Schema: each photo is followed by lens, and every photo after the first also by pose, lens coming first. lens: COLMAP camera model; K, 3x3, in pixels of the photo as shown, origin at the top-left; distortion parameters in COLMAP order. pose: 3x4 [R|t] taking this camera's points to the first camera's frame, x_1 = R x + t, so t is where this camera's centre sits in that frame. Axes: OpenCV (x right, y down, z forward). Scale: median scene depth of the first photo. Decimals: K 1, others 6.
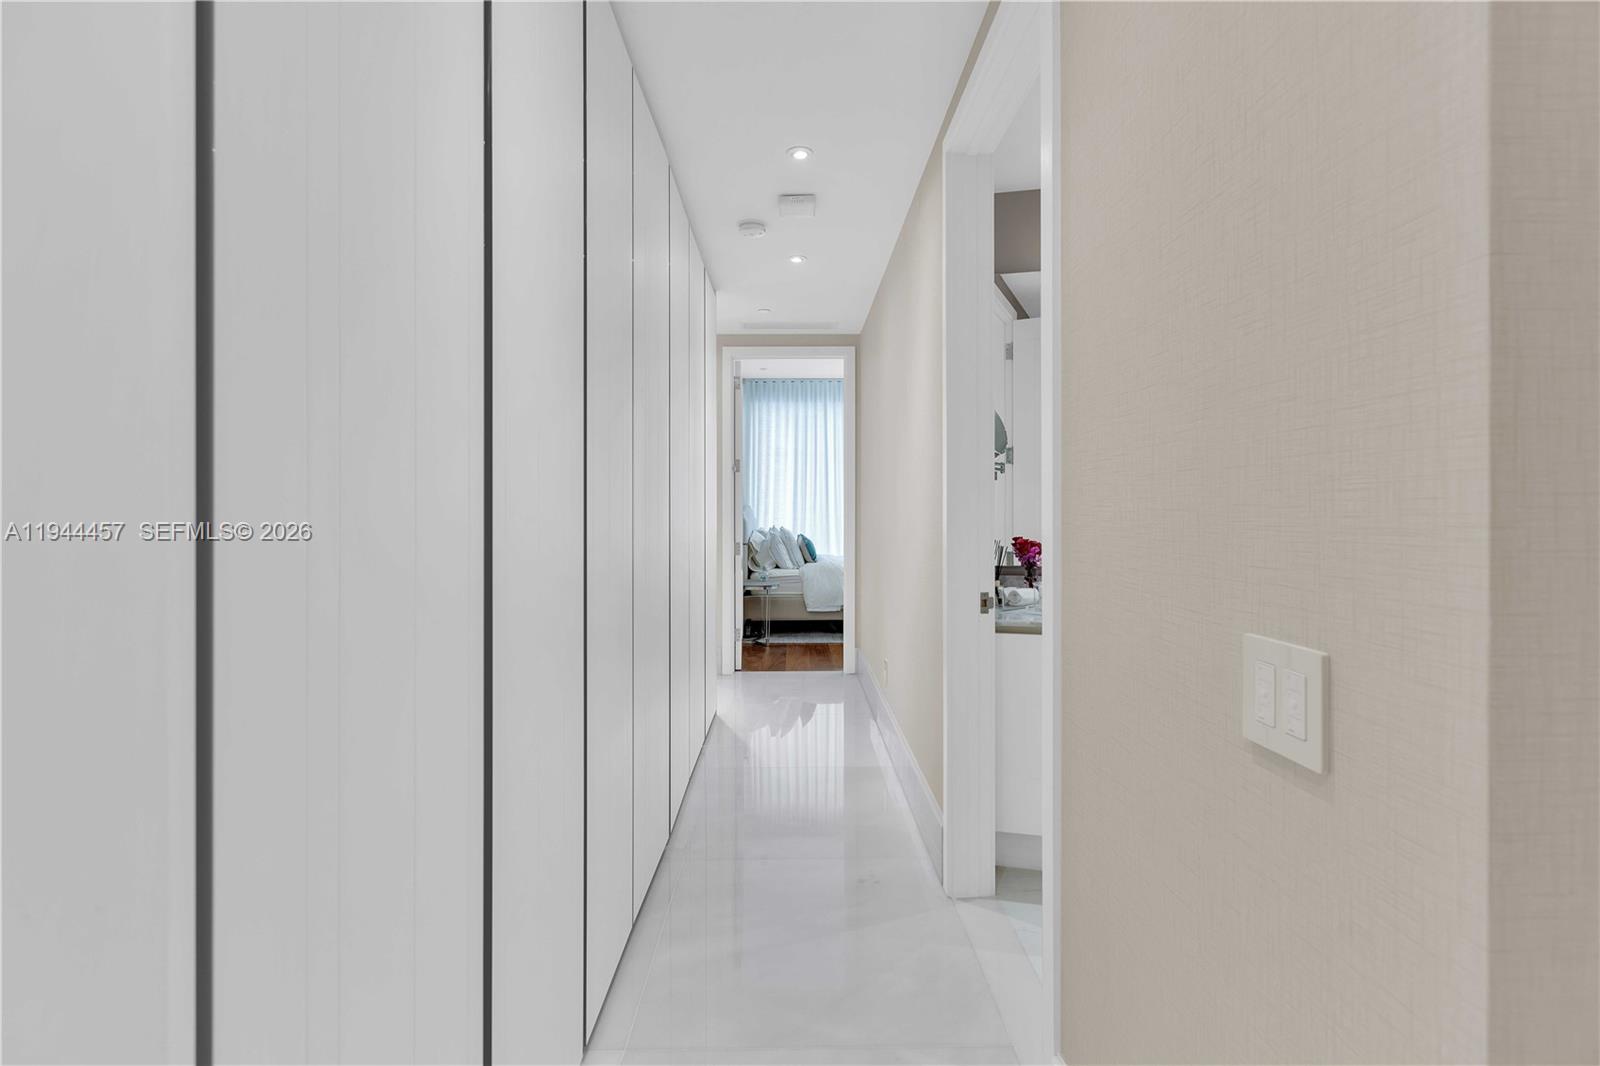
lens RADIAL K [[725.1, 0, 800.2], [0, 725.1, 532.9], [0, 0, 1]] dist [0.000630, 0.000066]
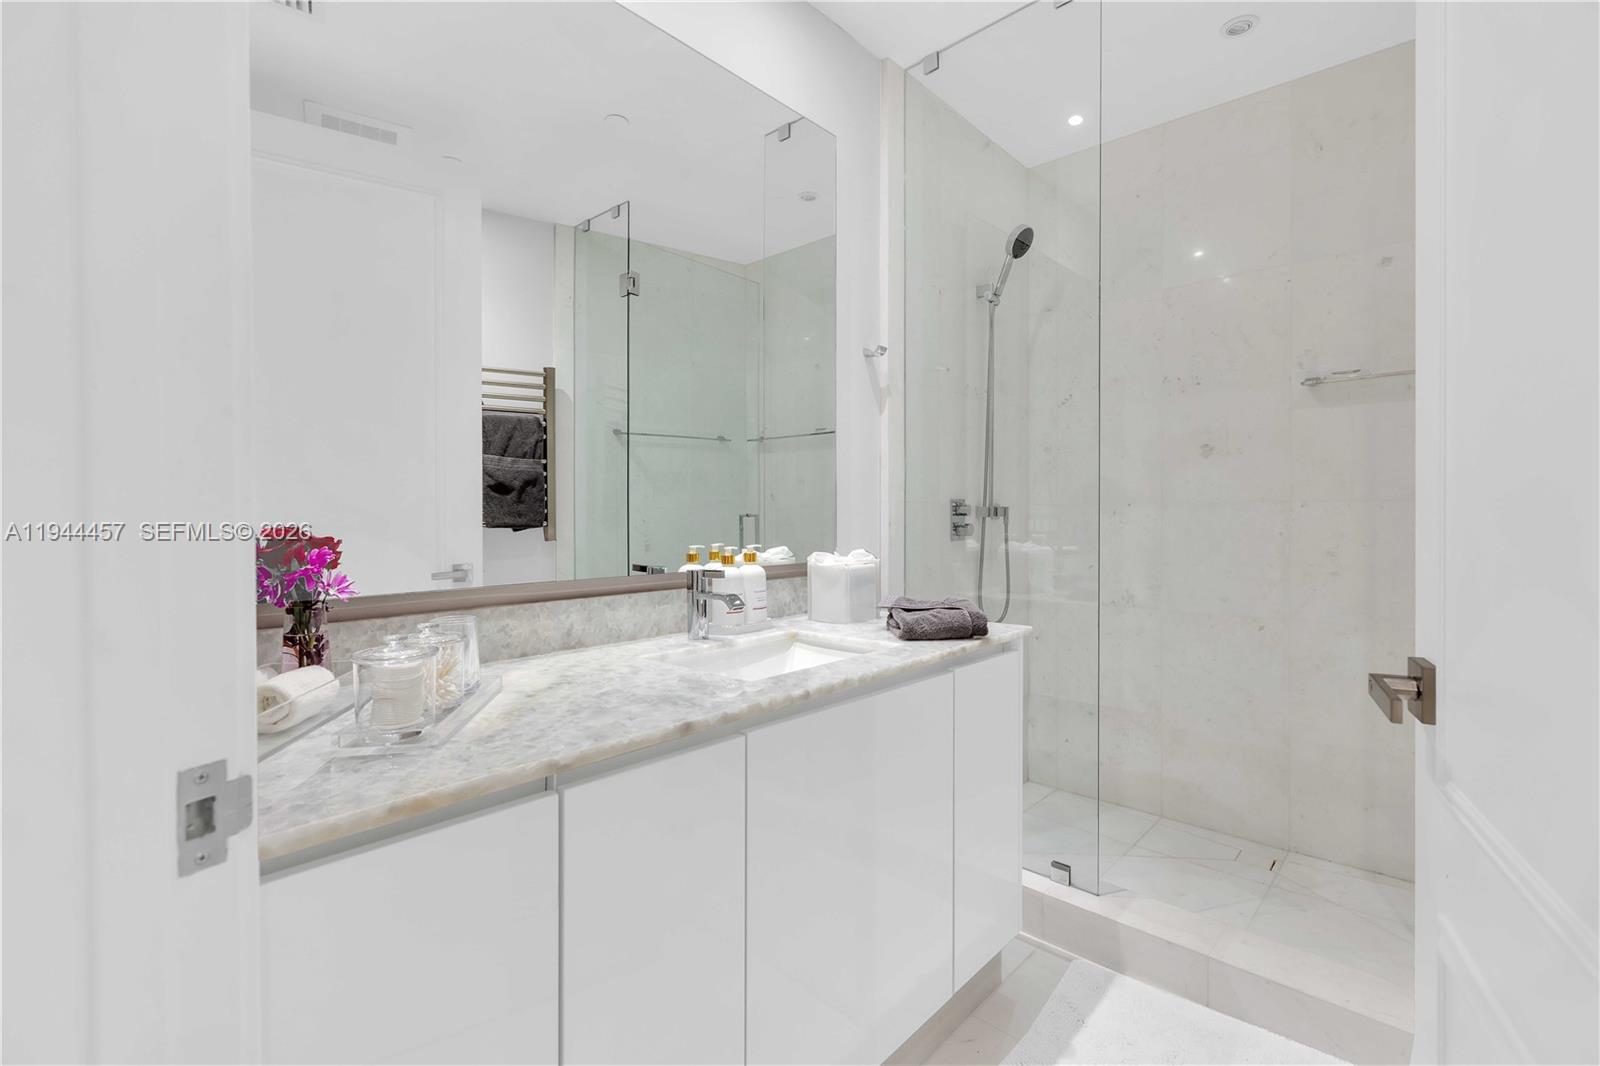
lens RADIAL K [[725.1, 0, 800.2], [0, 725.1, 525.8], [0, 0, 1]] dist [0.000630, 0.000066]
pose [[0.498372, -0.007859, 0.866928, 0.127361], [-0.001262, 0.999951, 0.009790, 0.003786], [-0.866962, -0.005973, 0.498338, 0.609883]]
